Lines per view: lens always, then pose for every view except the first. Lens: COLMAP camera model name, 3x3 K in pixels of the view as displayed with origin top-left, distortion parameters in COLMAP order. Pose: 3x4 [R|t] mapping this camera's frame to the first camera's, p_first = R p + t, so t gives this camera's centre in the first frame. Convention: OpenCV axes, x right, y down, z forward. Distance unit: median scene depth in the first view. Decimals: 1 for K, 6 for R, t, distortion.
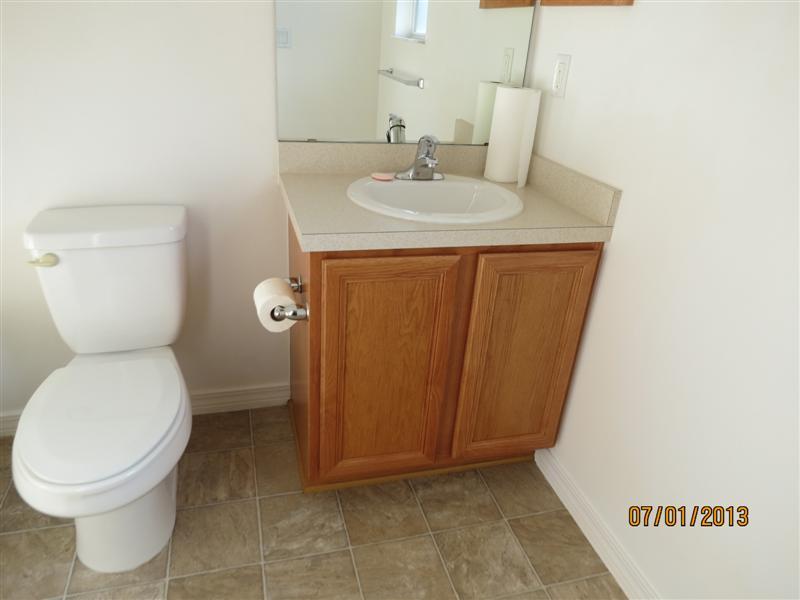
lens RADIAL K [[563.3, 0, 397.4], [0, 563.3, 300.5], [0, 0, 1]] dist [-0.049843, 0.022347]
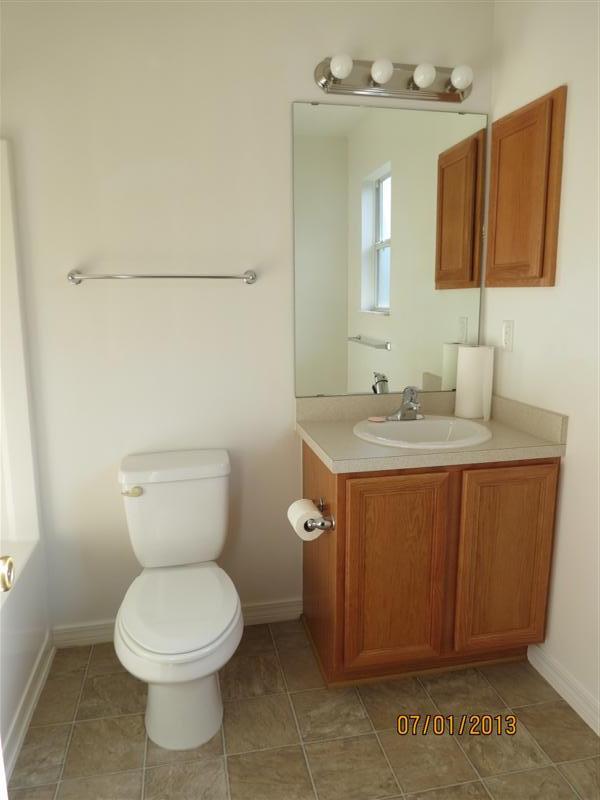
lens RADIAL K [[563.3, 0, 292.7], [0, 563.3, 398.5], [0, 0, 1]] dist [-0.049843, 0.022347]
pose [[0.993620, -0.062380, -0.093958, -0.102628], [0.034550, 0.961416, -0.272922, 0.087408], [0.107358, 0.267934, 0.957437, -0.297179]]
